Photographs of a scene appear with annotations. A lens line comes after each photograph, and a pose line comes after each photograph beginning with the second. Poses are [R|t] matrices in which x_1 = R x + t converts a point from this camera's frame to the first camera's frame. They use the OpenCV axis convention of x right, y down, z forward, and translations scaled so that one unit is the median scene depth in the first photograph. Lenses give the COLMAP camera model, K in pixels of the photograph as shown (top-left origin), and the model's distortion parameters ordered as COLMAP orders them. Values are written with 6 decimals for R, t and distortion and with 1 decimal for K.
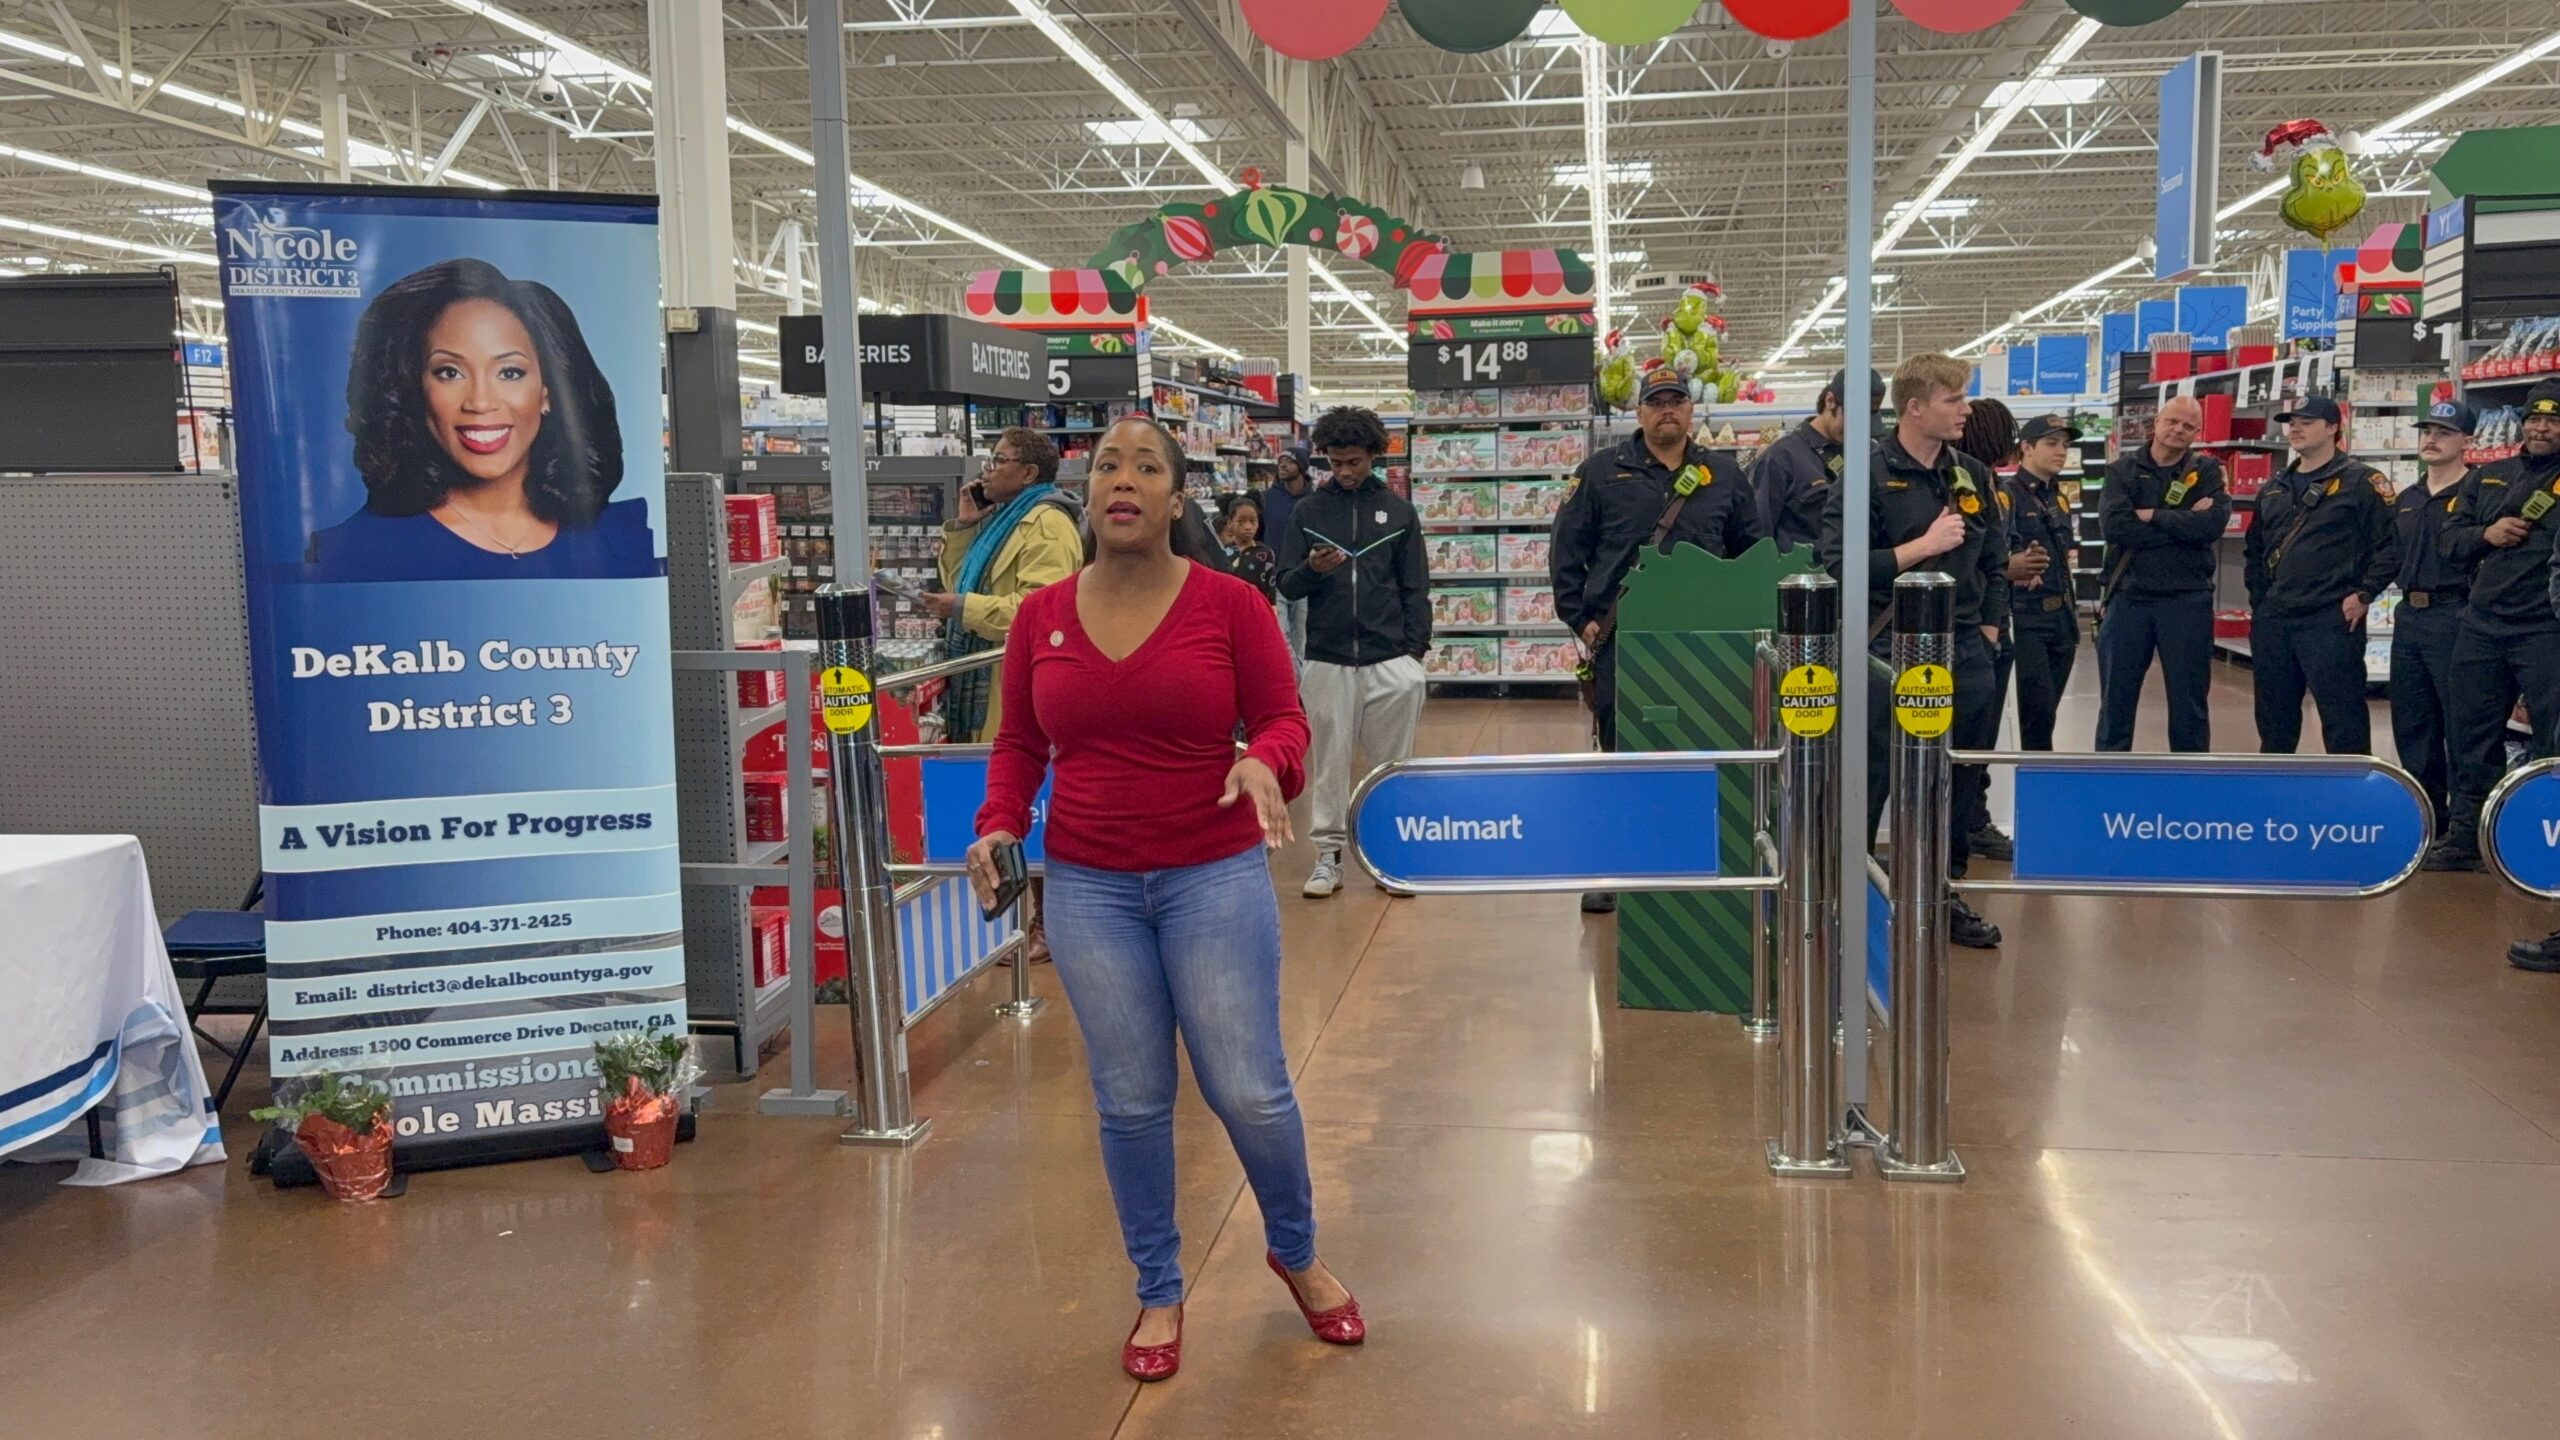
lens RADIAL K [[2237.5, 0, 1280.0], [0, 2237.5, 720.0], [0, 0, 1]] dist [0.239747, -0.445695]
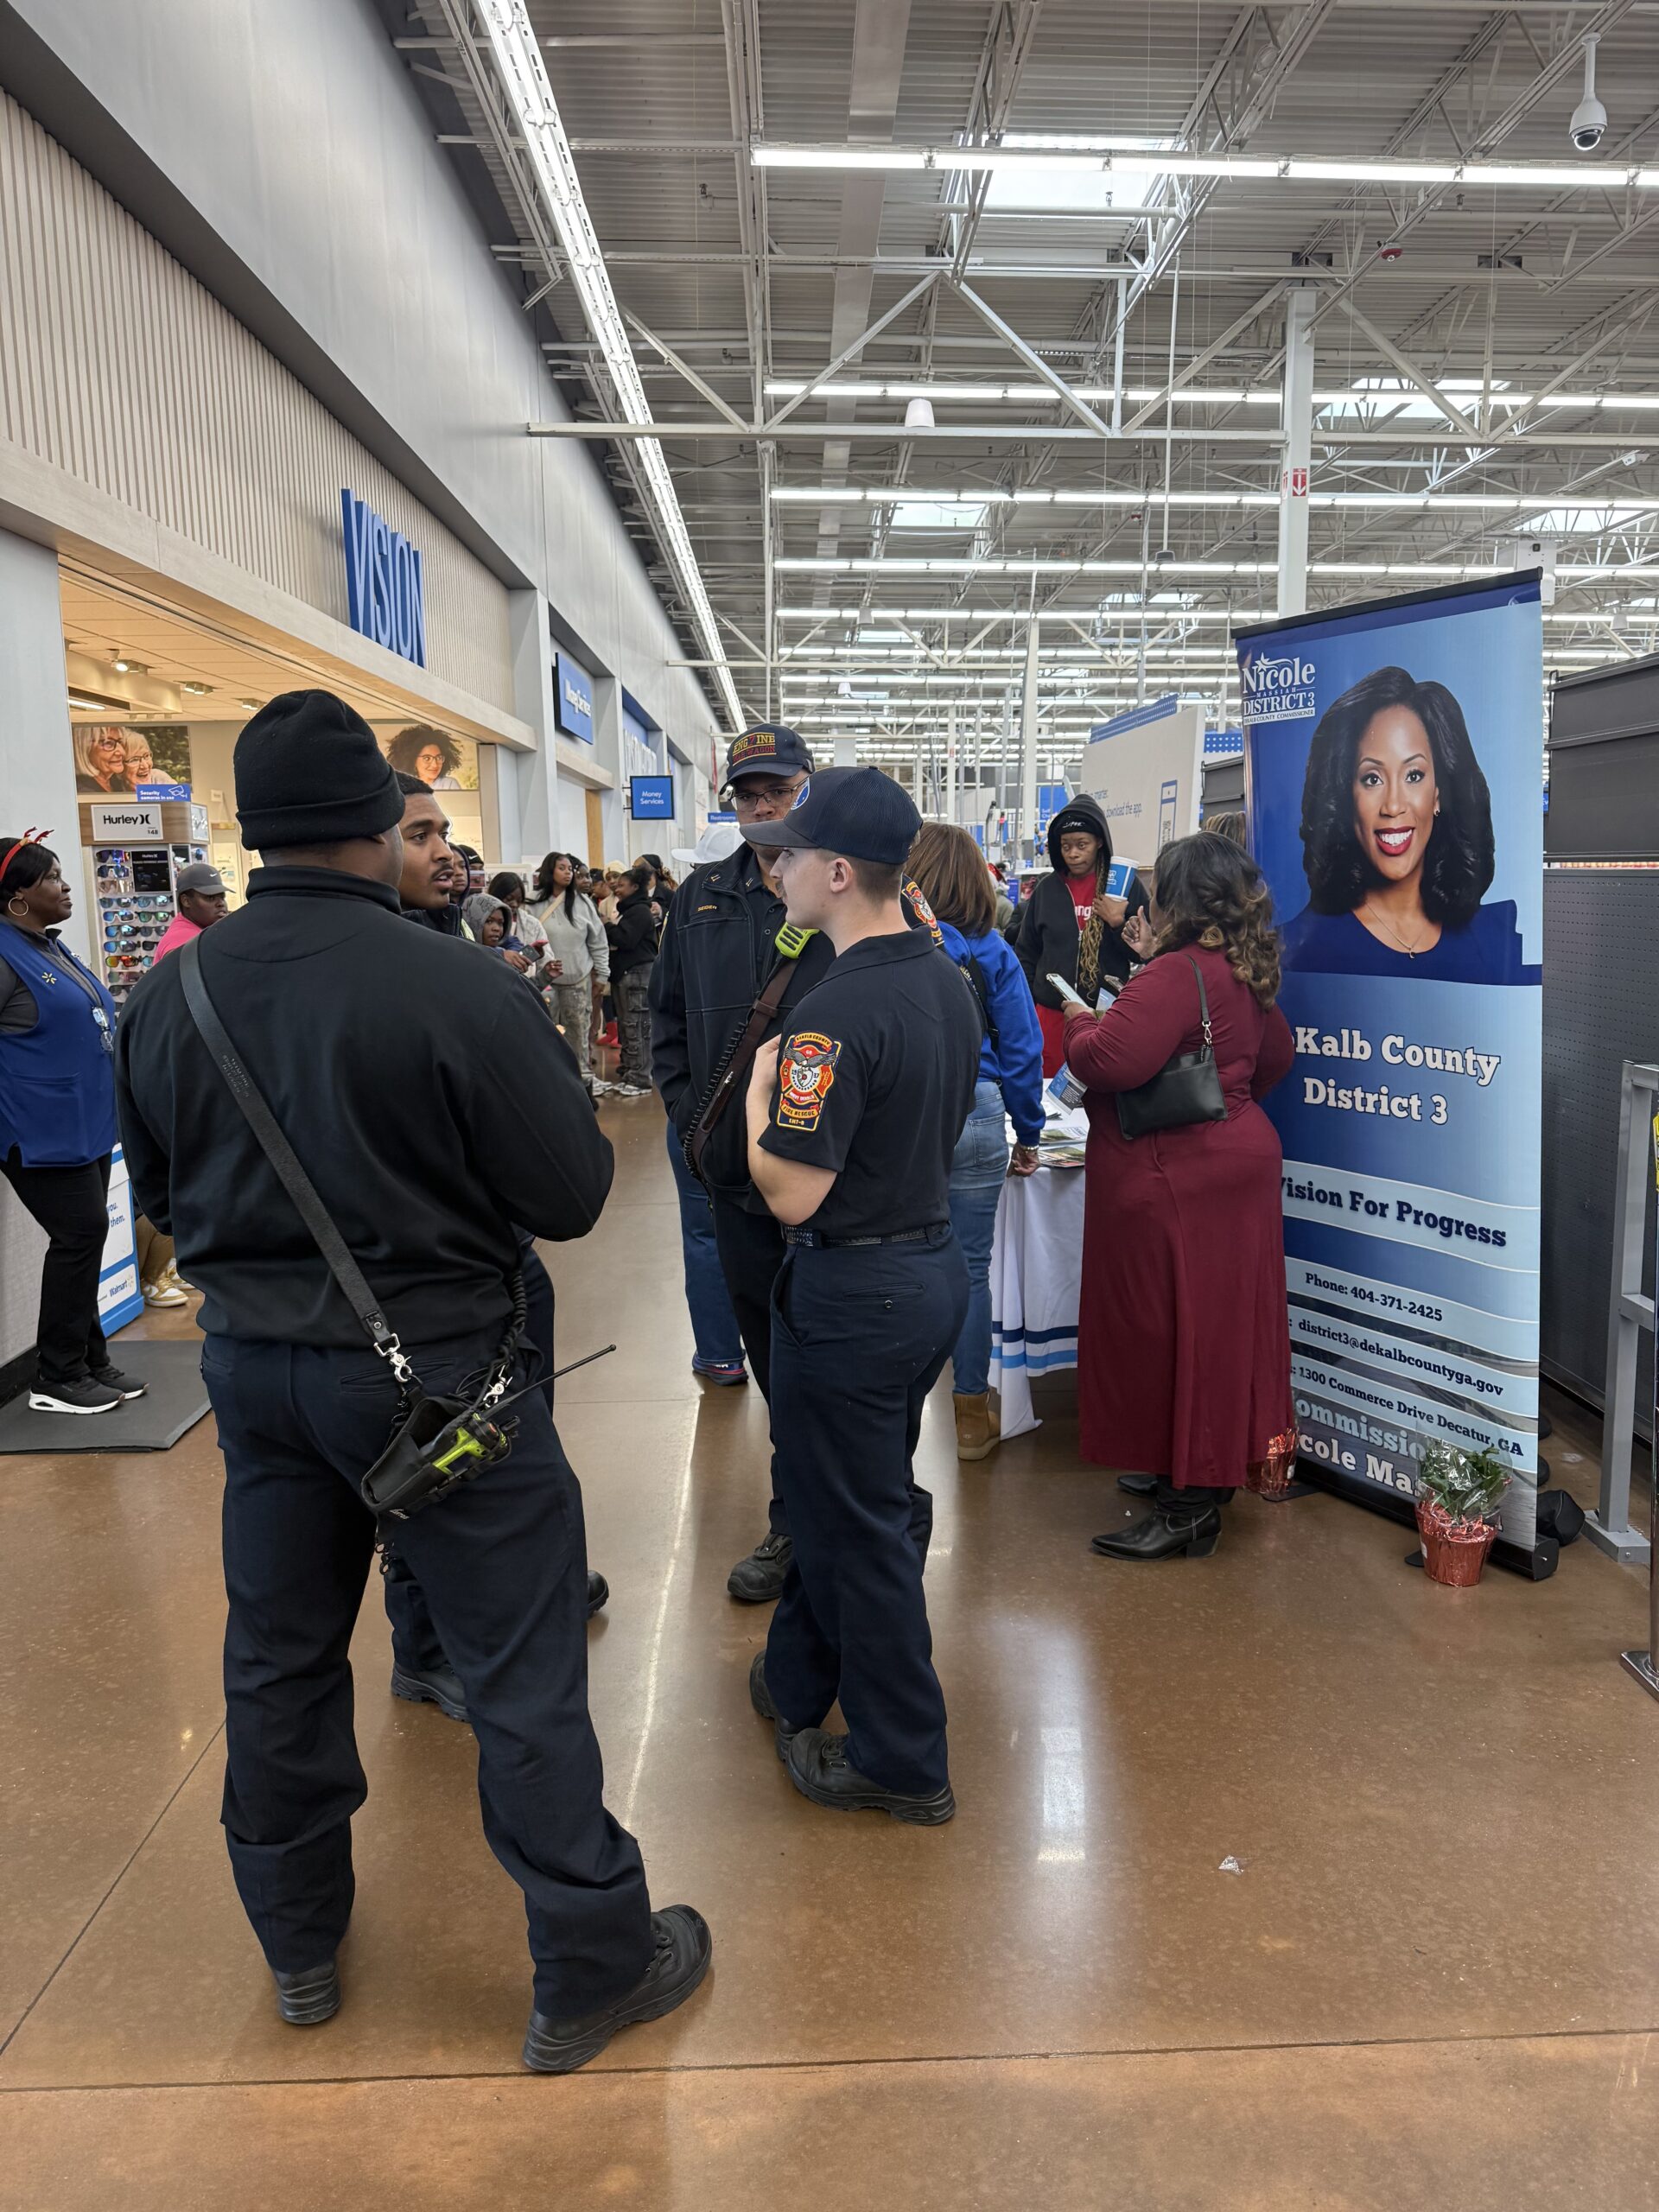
lens RADIAL K [[1584.3, 0, 829.5], [0, 1584.3, 1106.0], [0, 0, 1]] dist [0.047486, -0.000332]
pose [[0.181563, 0.158532, -0.970517, 0.077757], [-0.088451, 0.985552, 0.144441, -0.020586], [0.979393, 0.059618, 0.192962, 0.147097]]
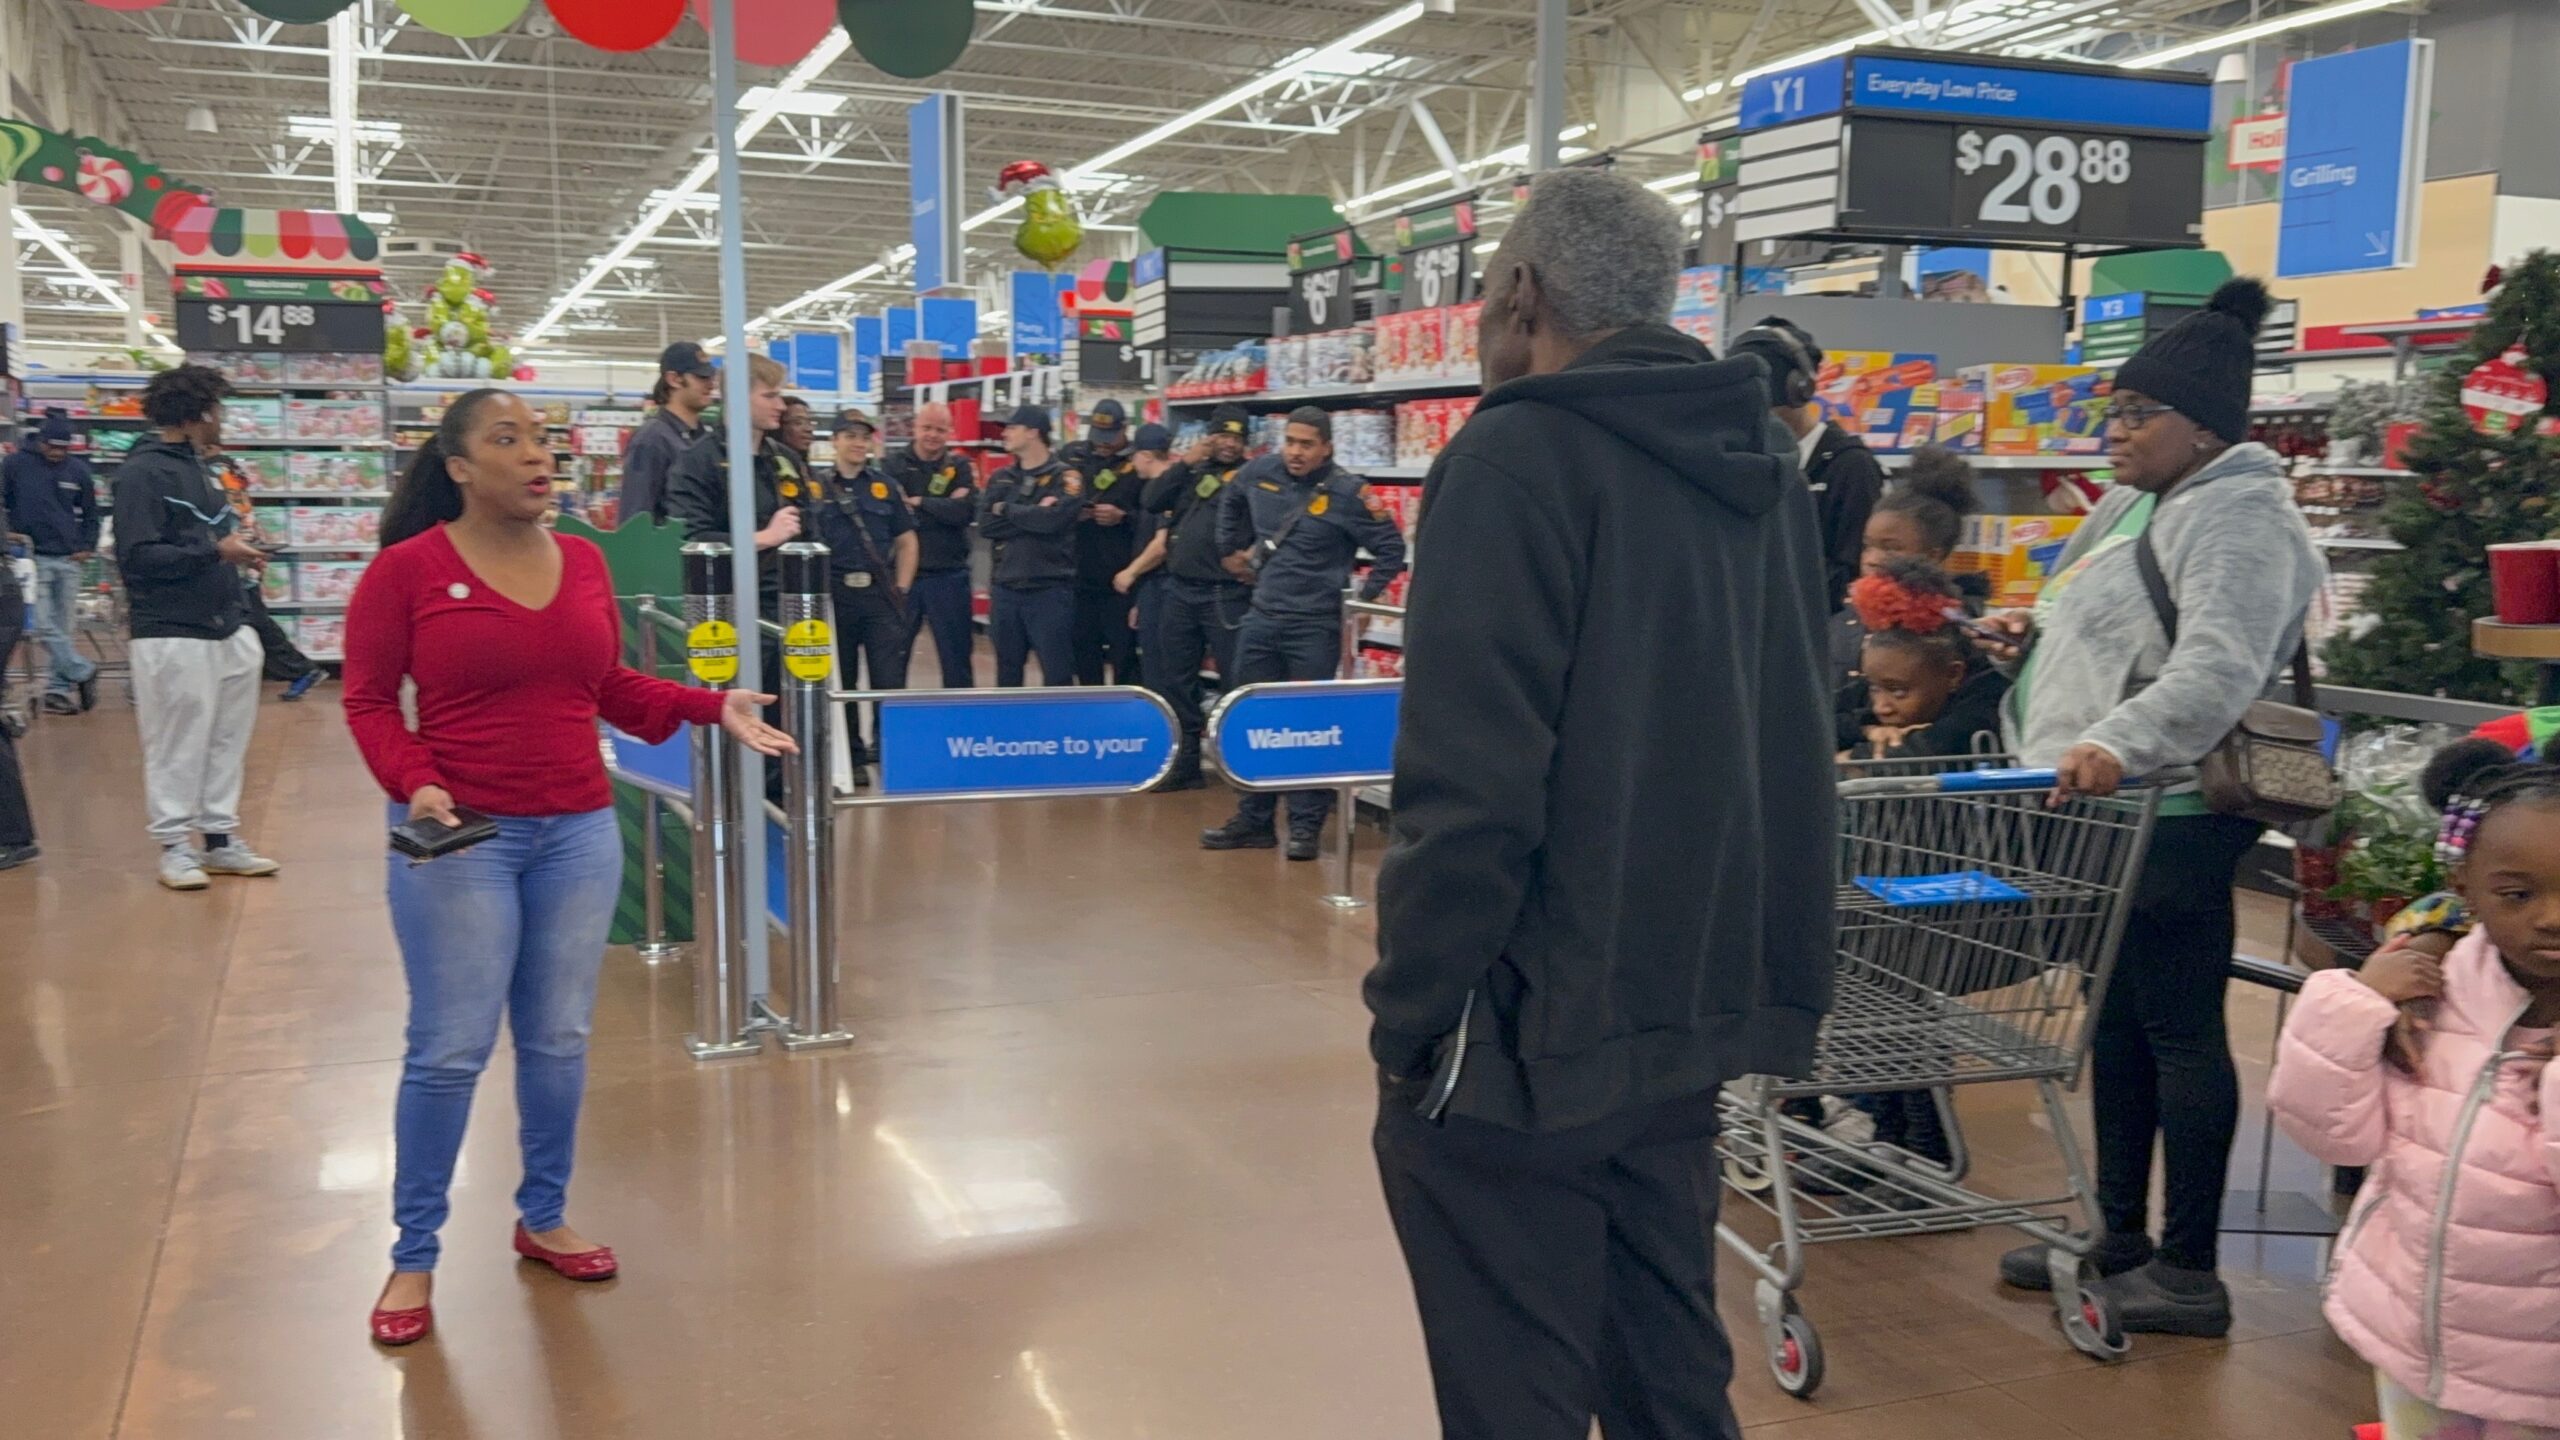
lens RADIAL K [[2265.8, 0, 1280.0], [0, 2265.8, 720.0], [0, 0, 1]] dist [0.006879, -0.073507]
pose [[0.863998, -0.026354, 0.502805, -0.023338], [0.022778, 0.999653, 0.013254, 0.004179], [-0.502979, 0.000001, 0.864298, -0.034116]]
